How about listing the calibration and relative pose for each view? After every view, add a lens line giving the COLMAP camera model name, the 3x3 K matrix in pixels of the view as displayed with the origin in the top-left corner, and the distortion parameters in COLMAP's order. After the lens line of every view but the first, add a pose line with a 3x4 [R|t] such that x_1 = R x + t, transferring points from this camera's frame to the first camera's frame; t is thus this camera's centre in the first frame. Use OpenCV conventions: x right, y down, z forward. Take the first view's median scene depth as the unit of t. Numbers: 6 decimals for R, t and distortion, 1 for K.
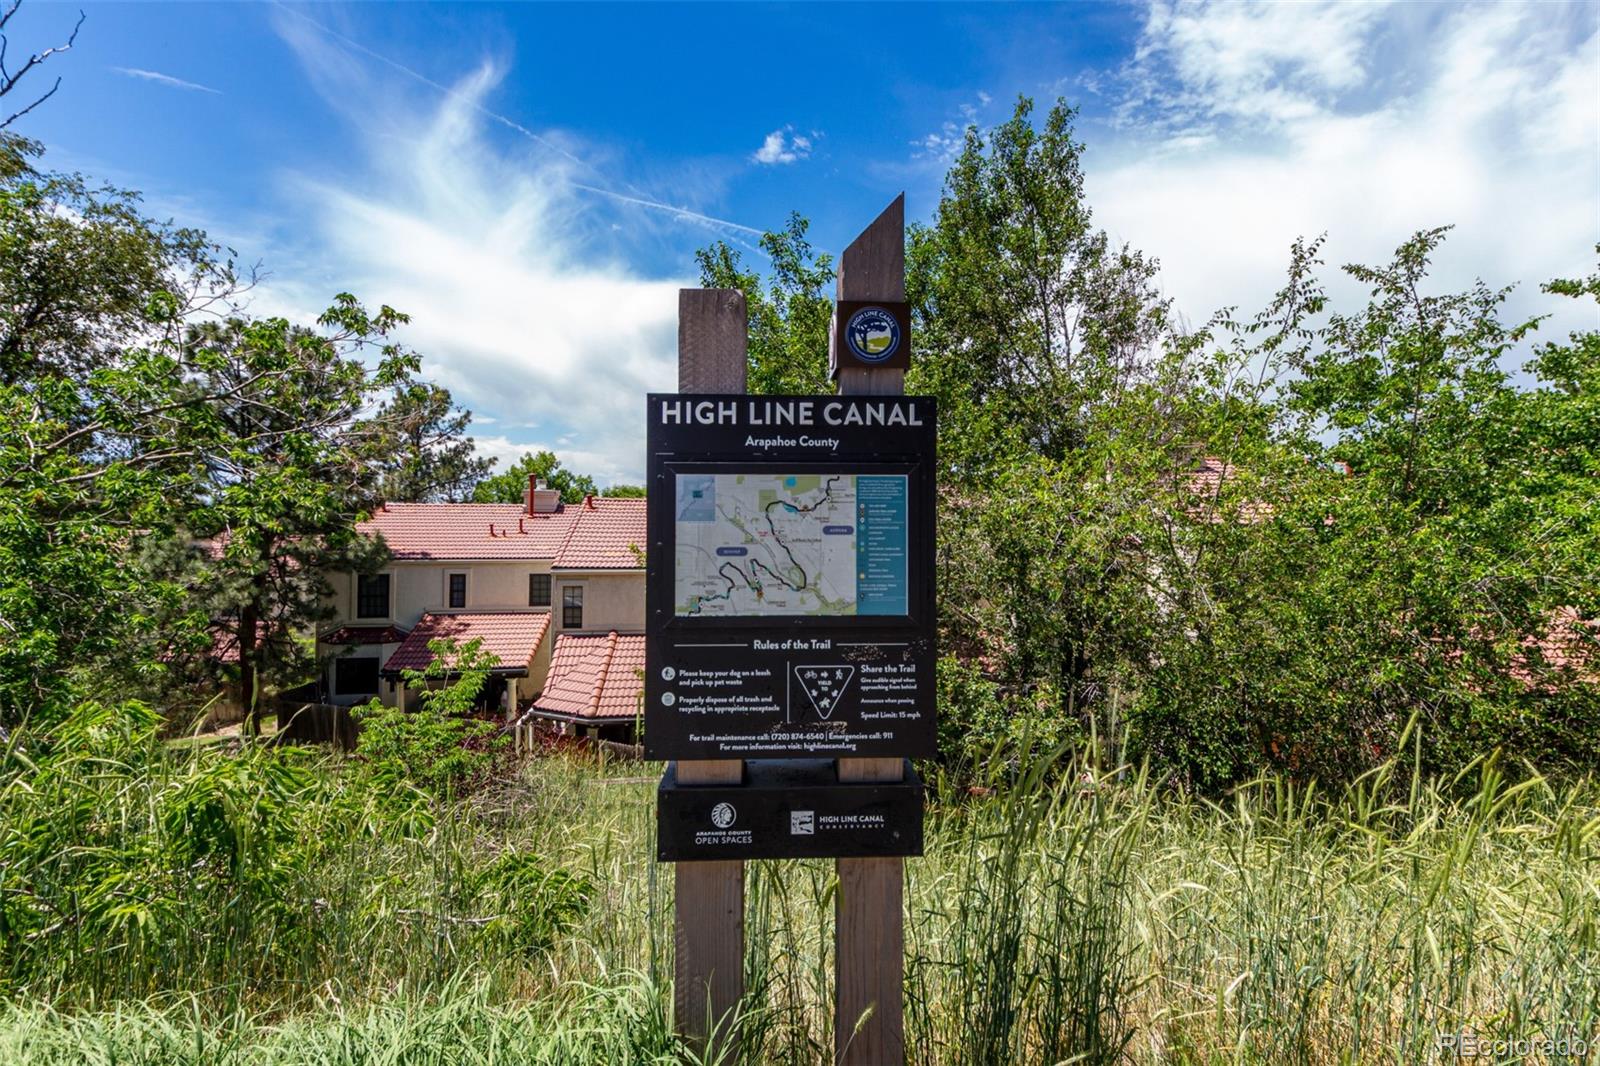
lens RADIAL K [[753.0, 0, 799.7], [0, 753.0, 495.4], [0, 0, 1]] dist [-0.001891, -0.000471]
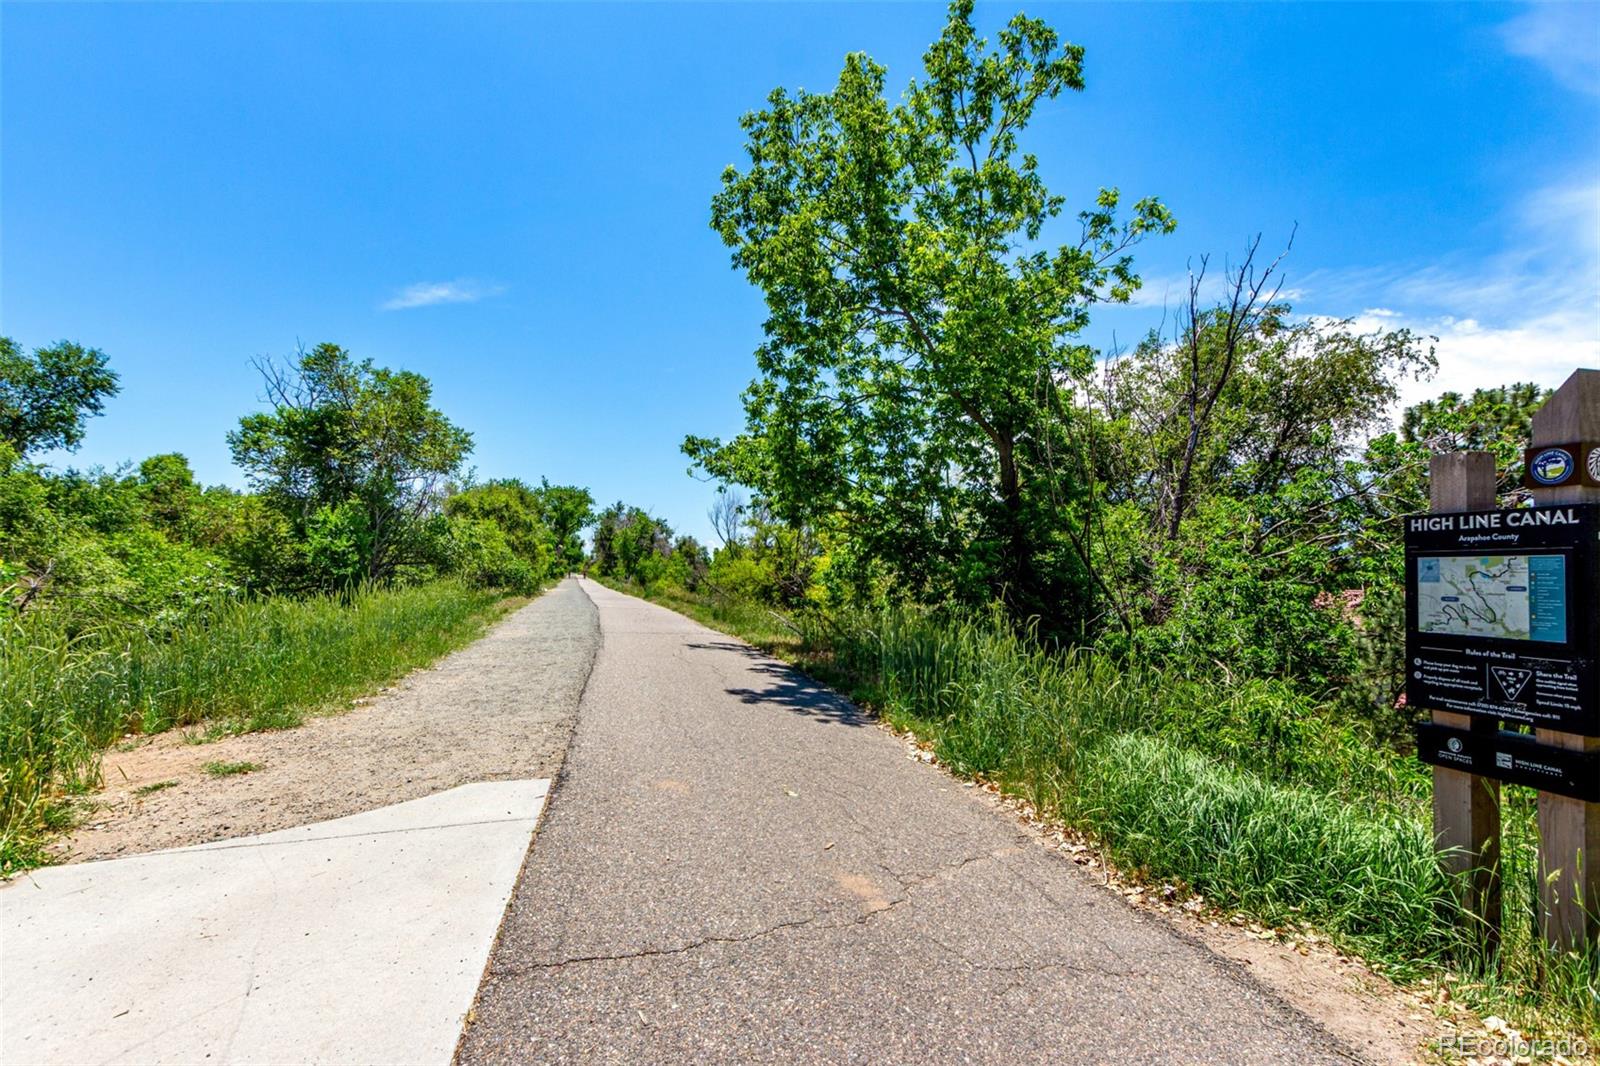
lens RADIAL K [[742.0, 0, 799.7], [0, 742.0, 571.2], [0, 0, 1]] dist [-0.000524, -0.000168]
pose [[0.161818, -0.003045, -0.986816, 1.419061], [0.020539, 0.999789, 0.000283, -0.025978], [0.986607, -0.020314, 0.161847, -0.843664]]
